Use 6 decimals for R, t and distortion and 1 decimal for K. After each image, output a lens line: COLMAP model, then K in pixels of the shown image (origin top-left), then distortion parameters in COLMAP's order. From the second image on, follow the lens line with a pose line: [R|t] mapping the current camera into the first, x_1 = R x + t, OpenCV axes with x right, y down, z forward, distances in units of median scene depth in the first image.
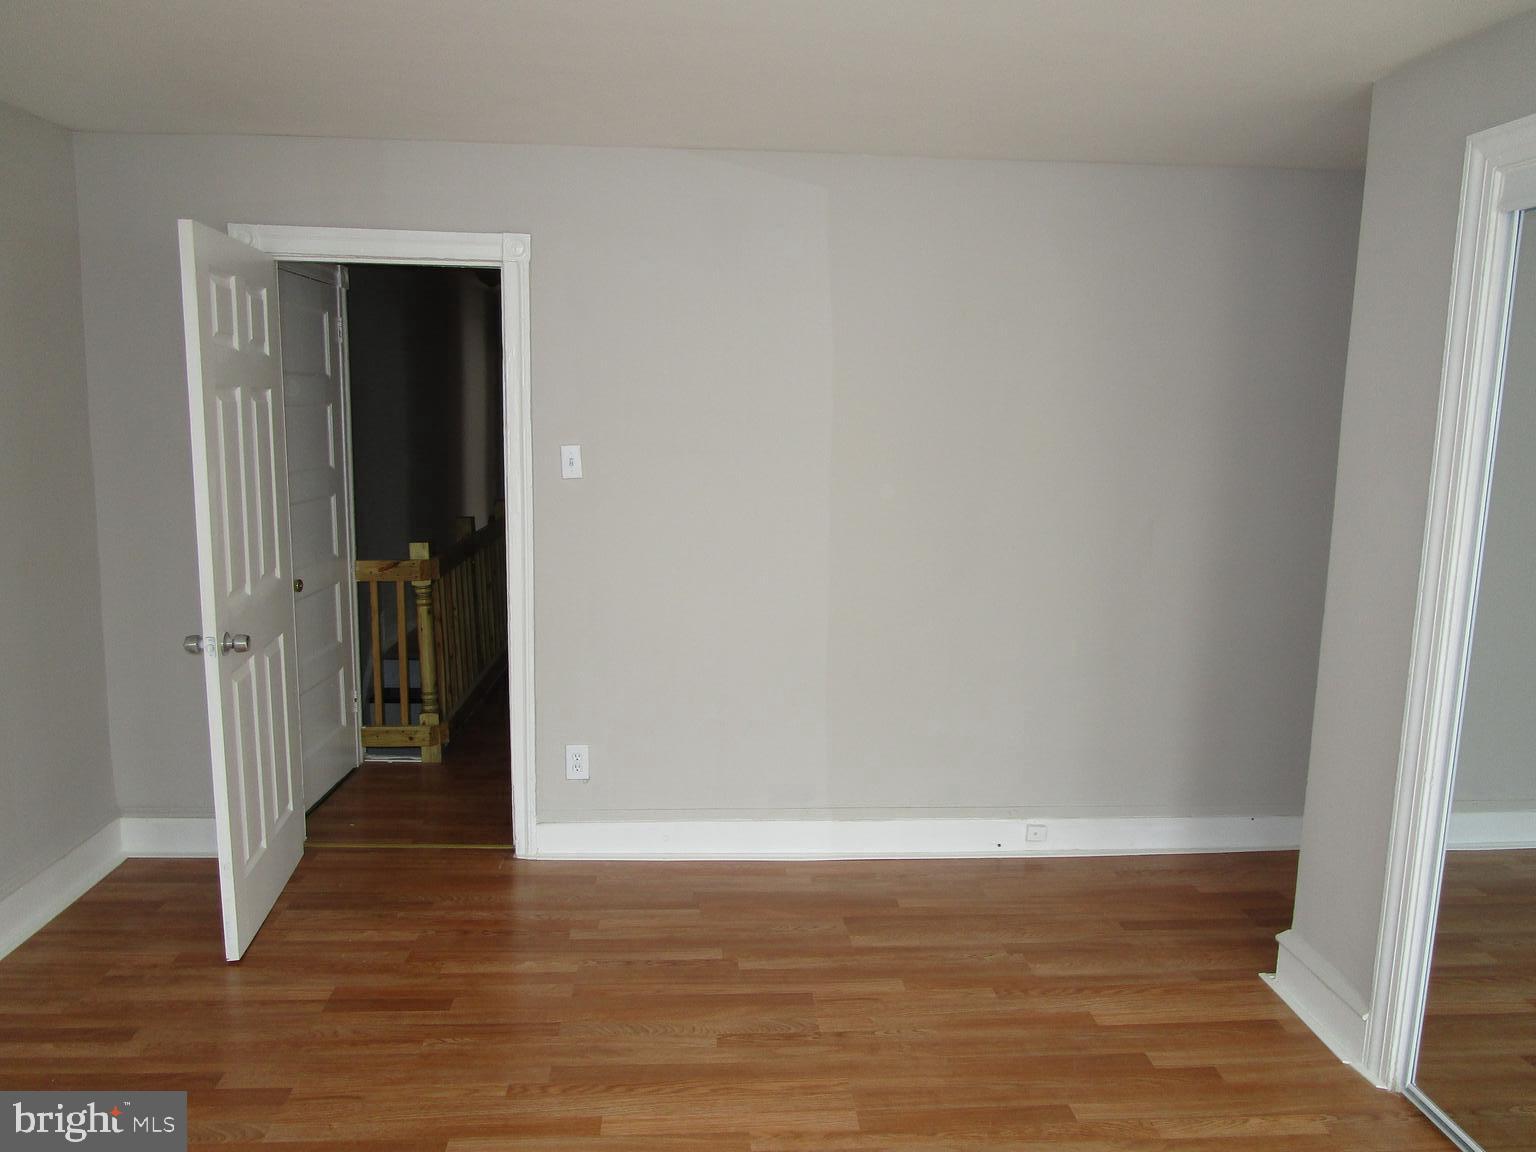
lens RADIAL K [[1169.7, 0, 768.0], [0, 1169.7, 576.0], [0, 0, 1]] dist [-0.009058, -0.002691]
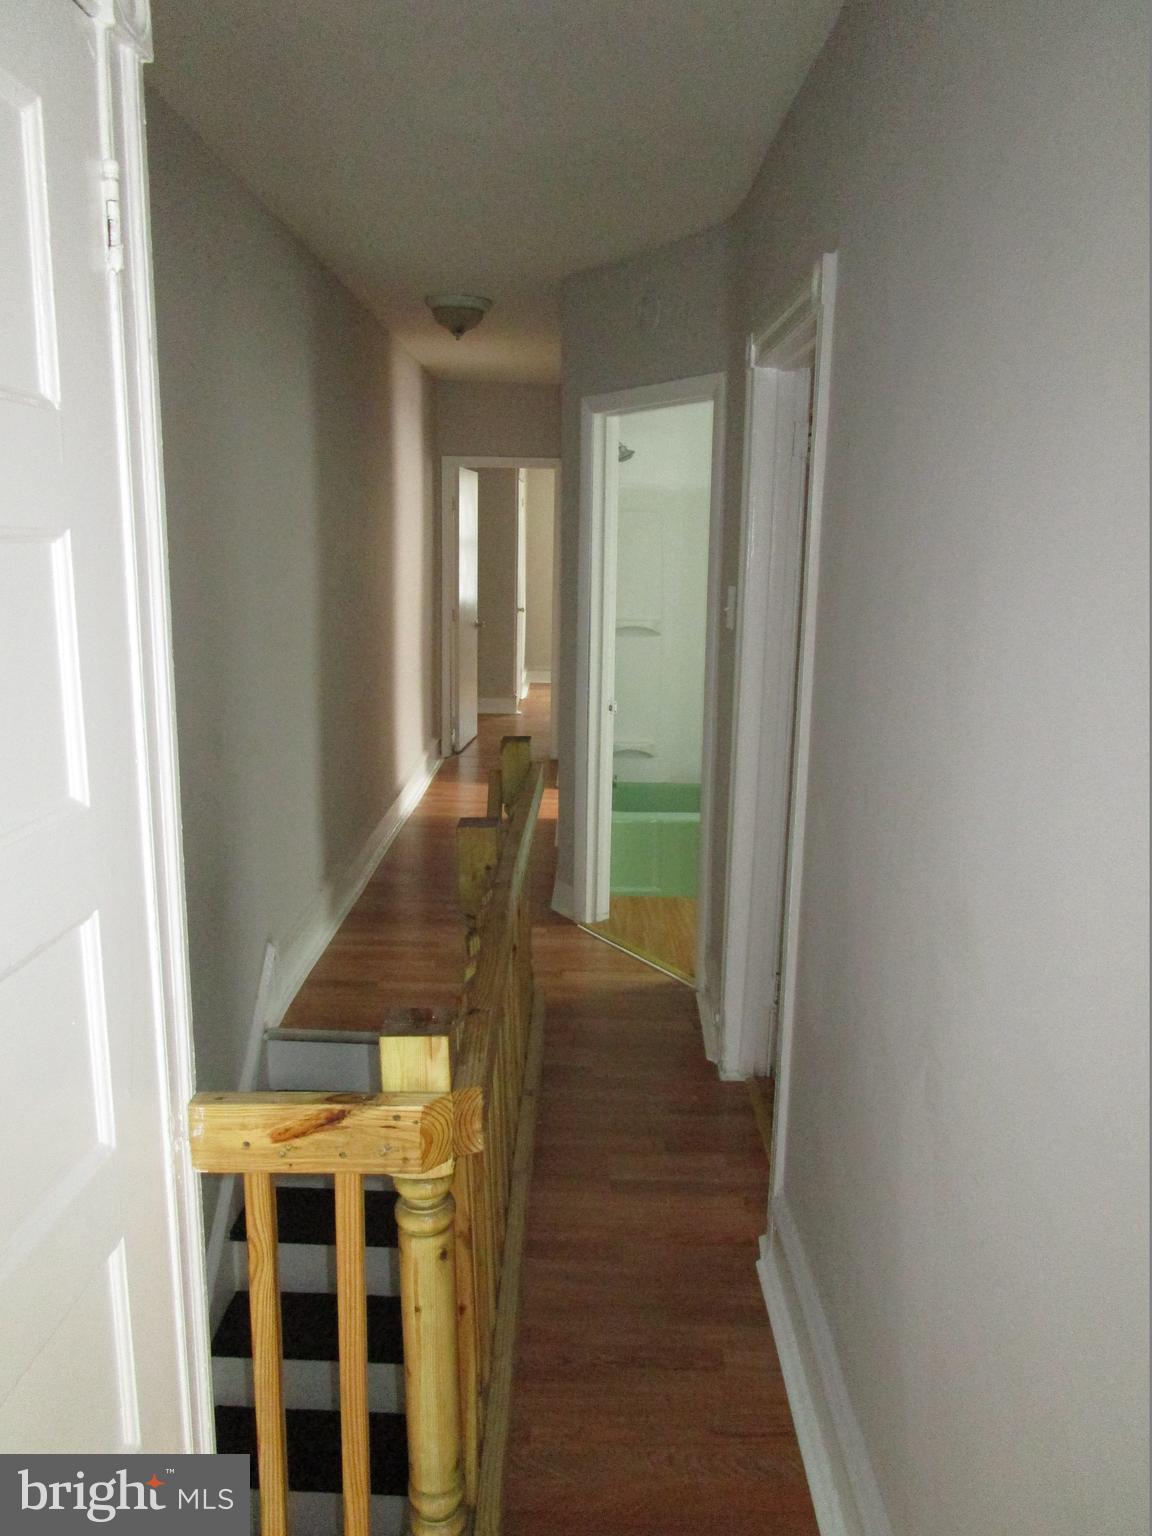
lens RADIAL K [[1169.7, 0, 576.0], [0, 1169.7, 768.0], [0, 0, 1]] dist [-0.009058, -0.002691]
pose [[0.999348, 0.004026, -0.035885, -0.250974], [-0.002472, 0.999061, 0.043257, -0.105173], [0.036025, -0.043140, 0.998419, 0.726276]]
